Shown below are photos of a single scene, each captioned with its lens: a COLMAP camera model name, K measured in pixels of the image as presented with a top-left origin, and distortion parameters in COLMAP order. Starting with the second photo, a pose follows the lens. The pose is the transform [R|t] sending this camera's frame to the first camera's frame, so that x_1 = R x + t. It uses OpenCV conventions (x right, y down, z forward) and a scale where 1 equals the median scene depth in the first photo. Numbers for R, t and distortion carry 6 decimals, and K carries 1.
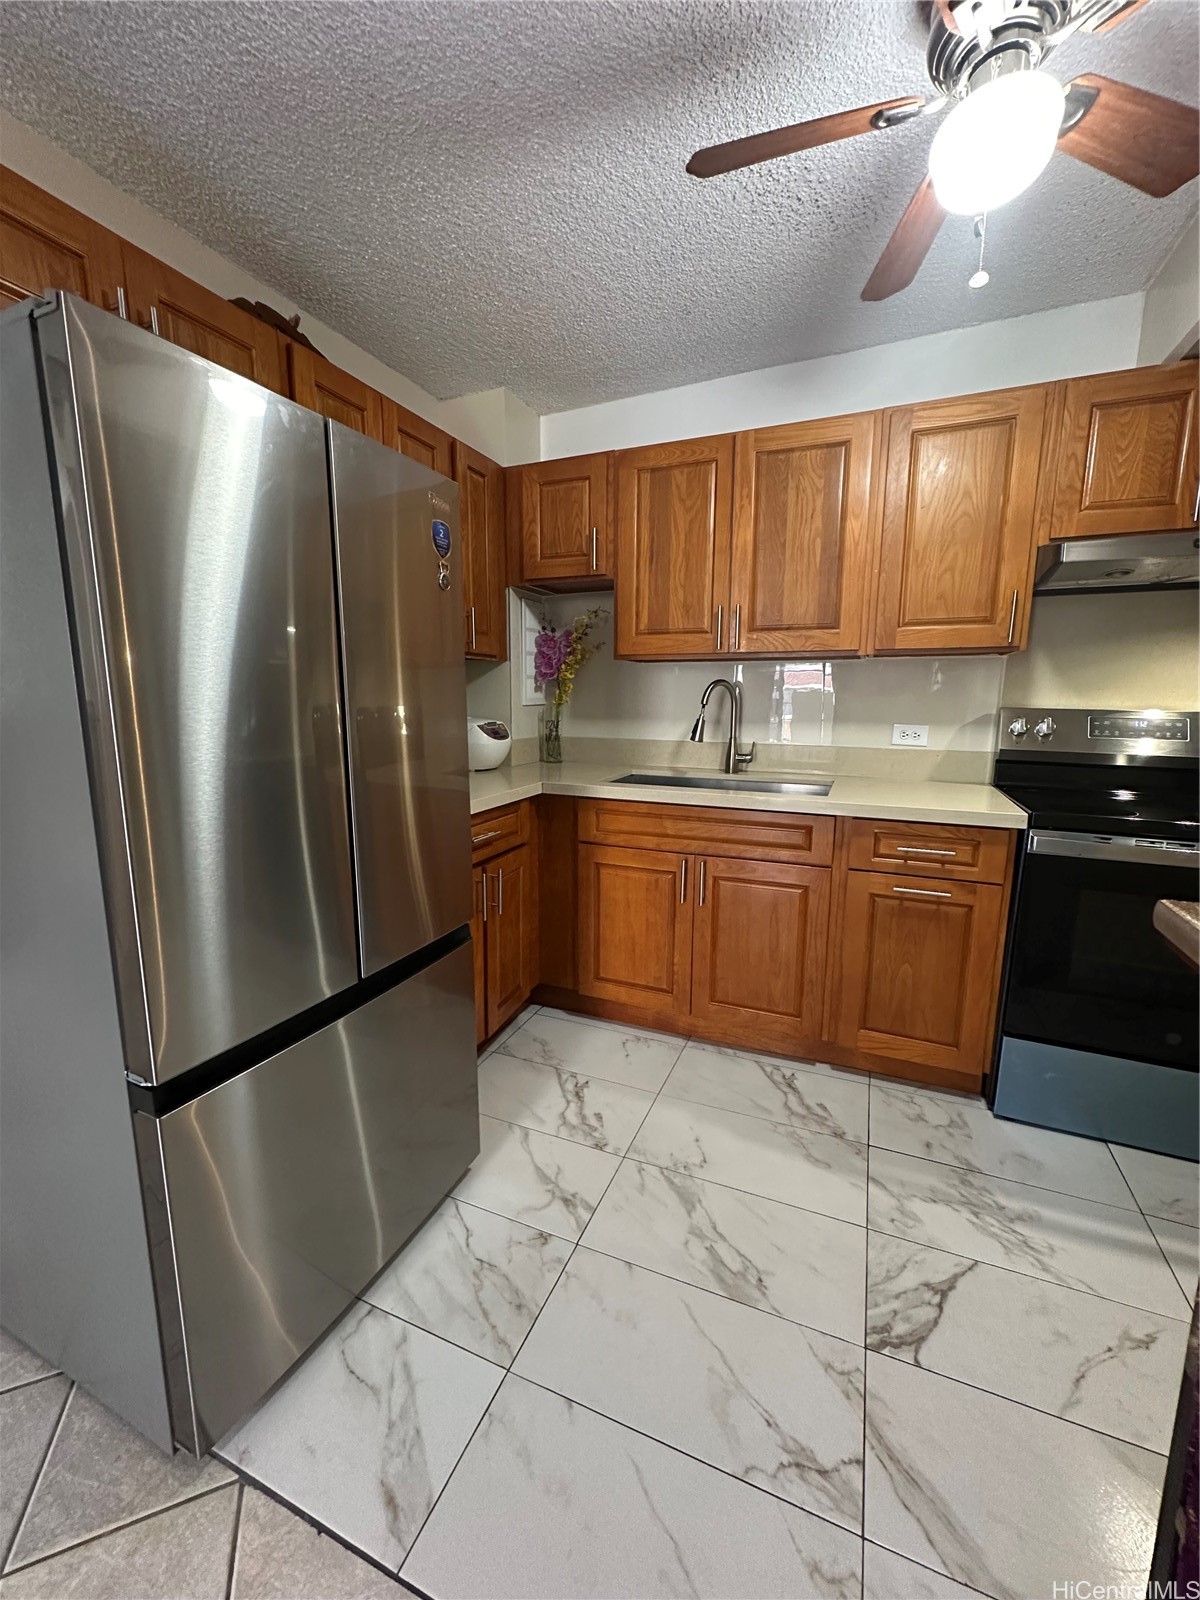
lens RADIAL K [[636.7, 0, 600.0], [0, 636.7, 800.0], [0, 0, 1]] dist [-0.000251, -0.000014]
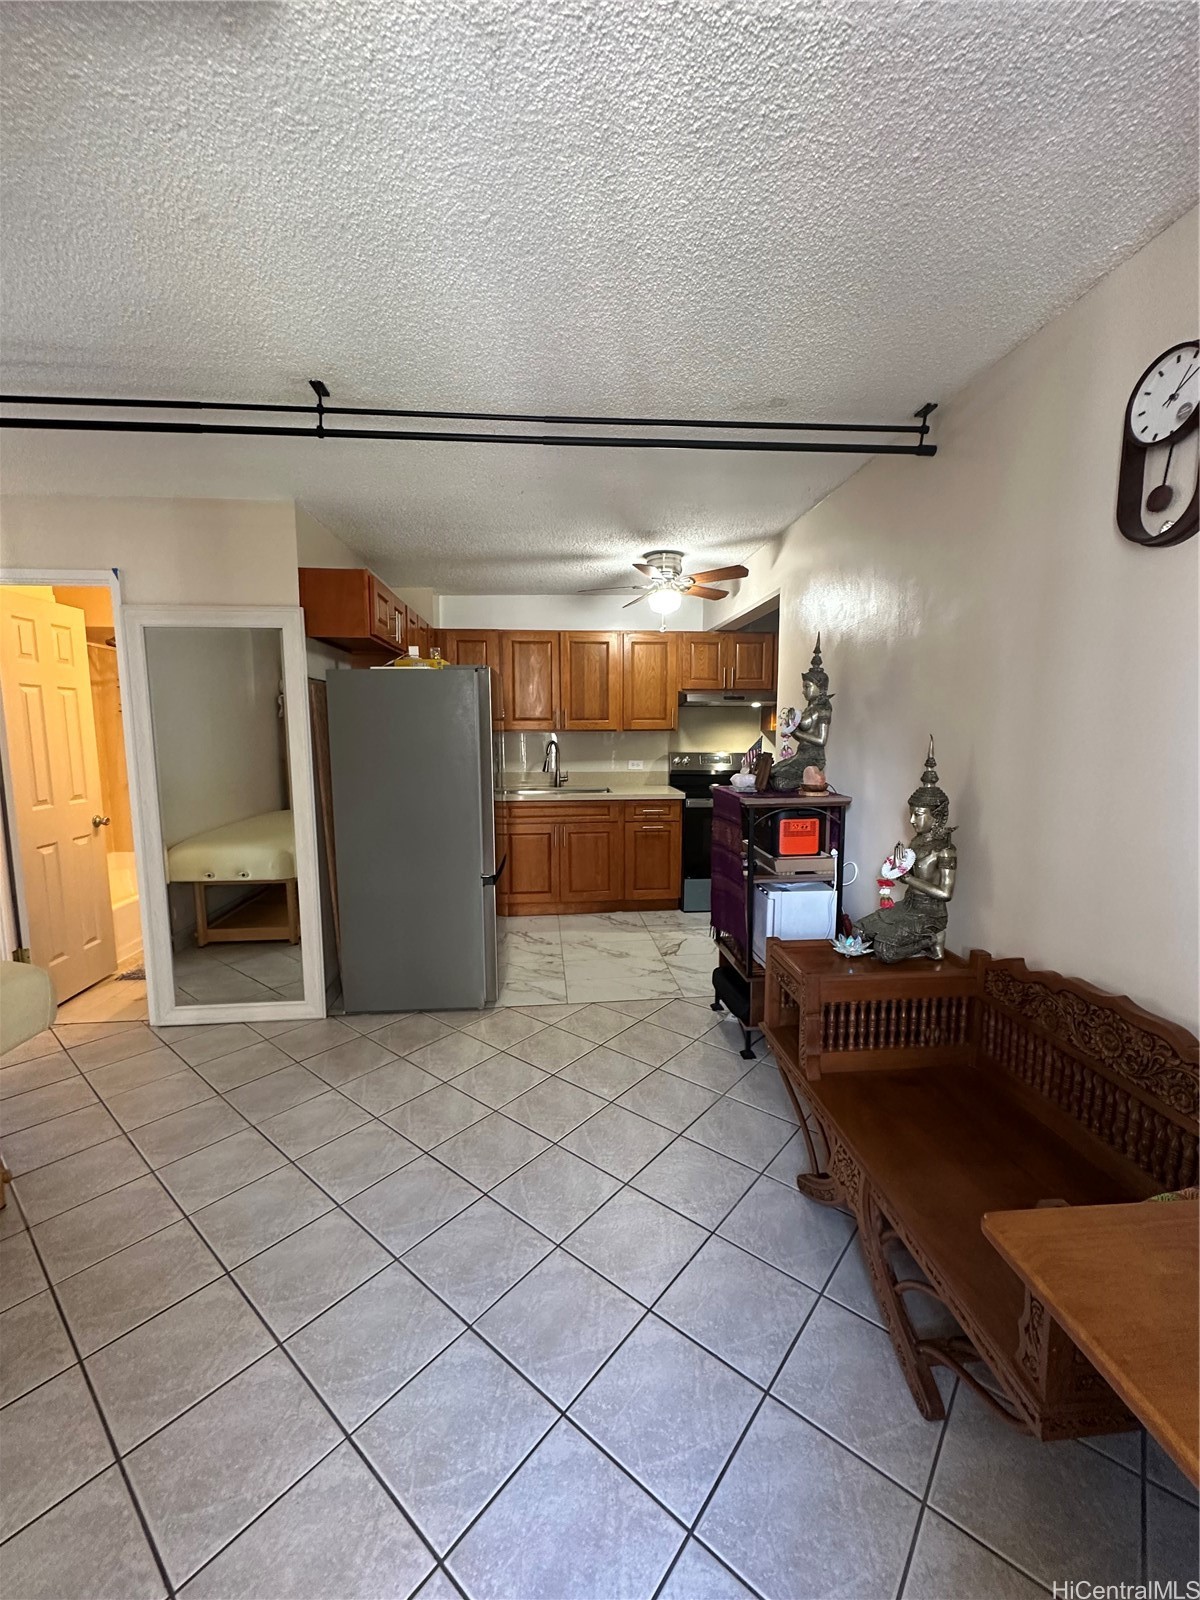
lens RADIAL K [[636.7, 0, 600.0], [0, 636.7, 800.0], [0, 0, 1]] dist [-0.000251, -0.000014]
pose [[0.877917, -0.060006, 0.475039, -0.869794], [0.083345, 0.996122, -0.028202, 0.091086], [-0.471504, 0.064351, 0.879513, -1.125384]]
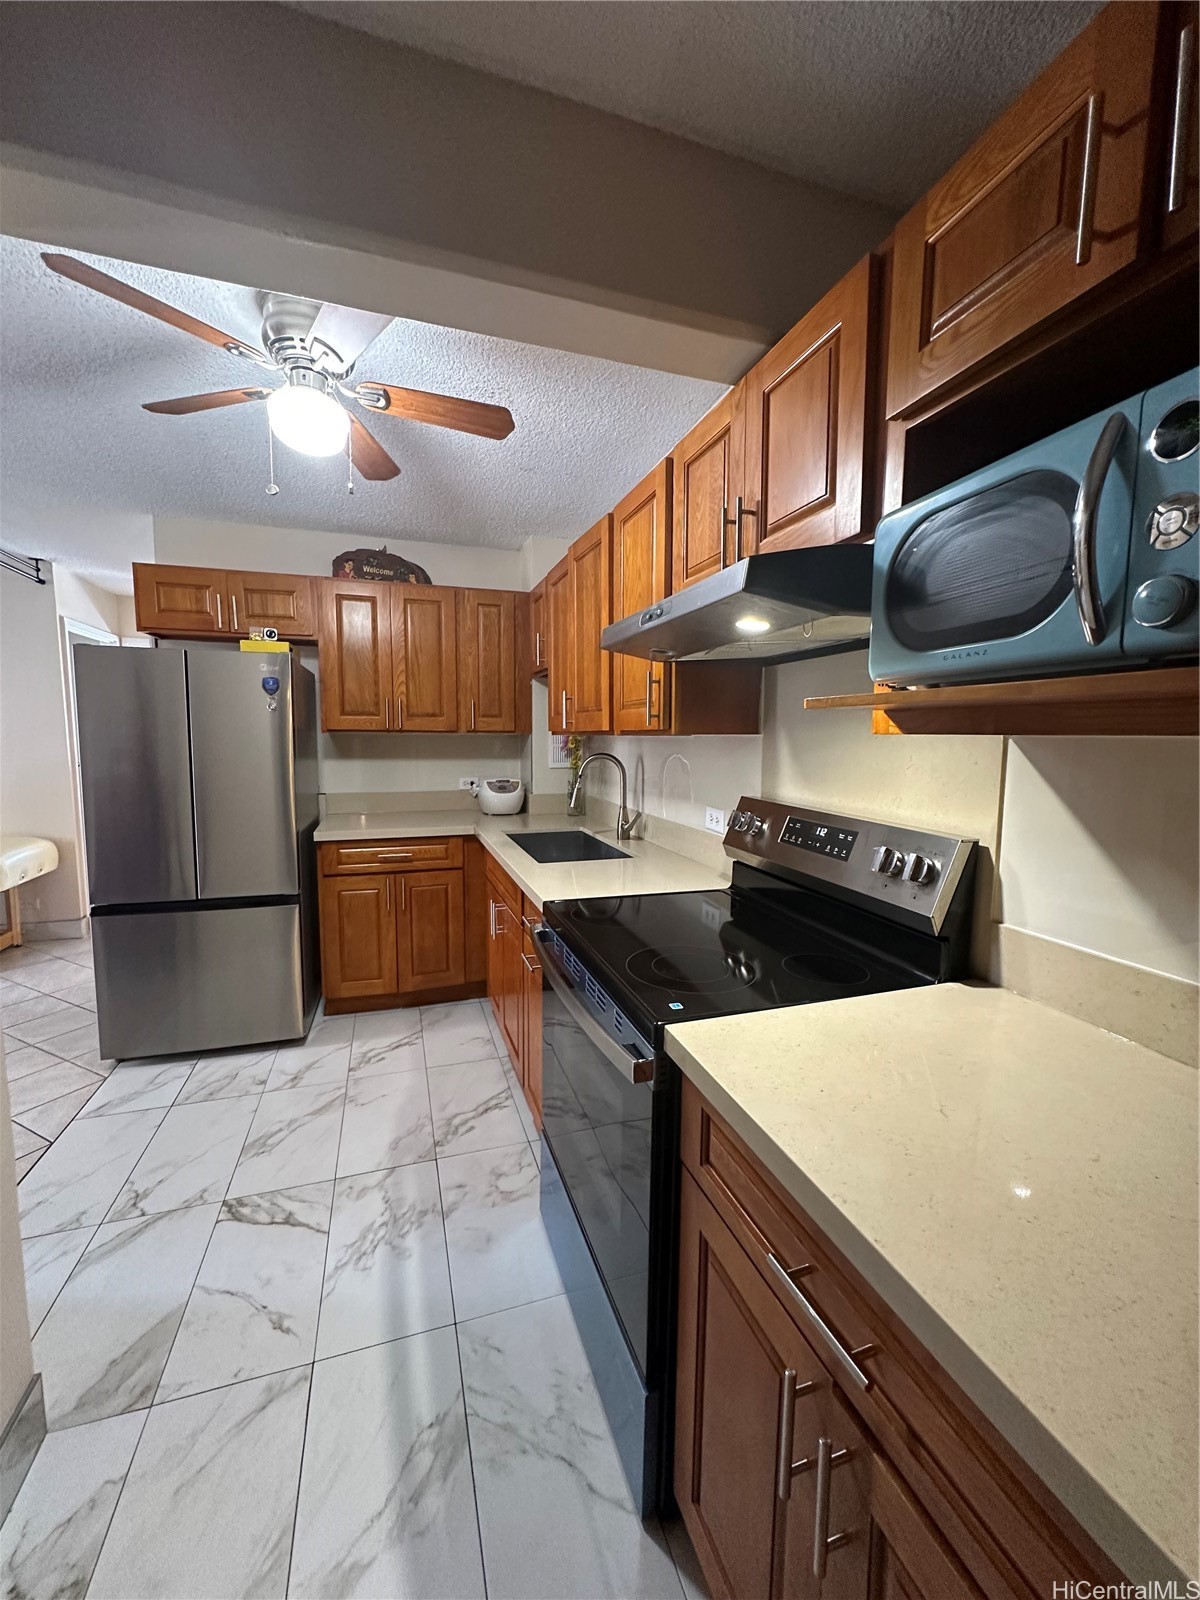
lens RADIAL K [[636.7, 0, 600.0], [0, 636.7, 800.0], [0, 0, 1]] dist [-0.000251, -0.000014]
pose [[0.661889, 0.080258, -0.745293, 1.352764], [-0.131234, 0.991303, -0.009798, -0.130527], [0.738025, 0.104293, 0.666665, 0.353666]]
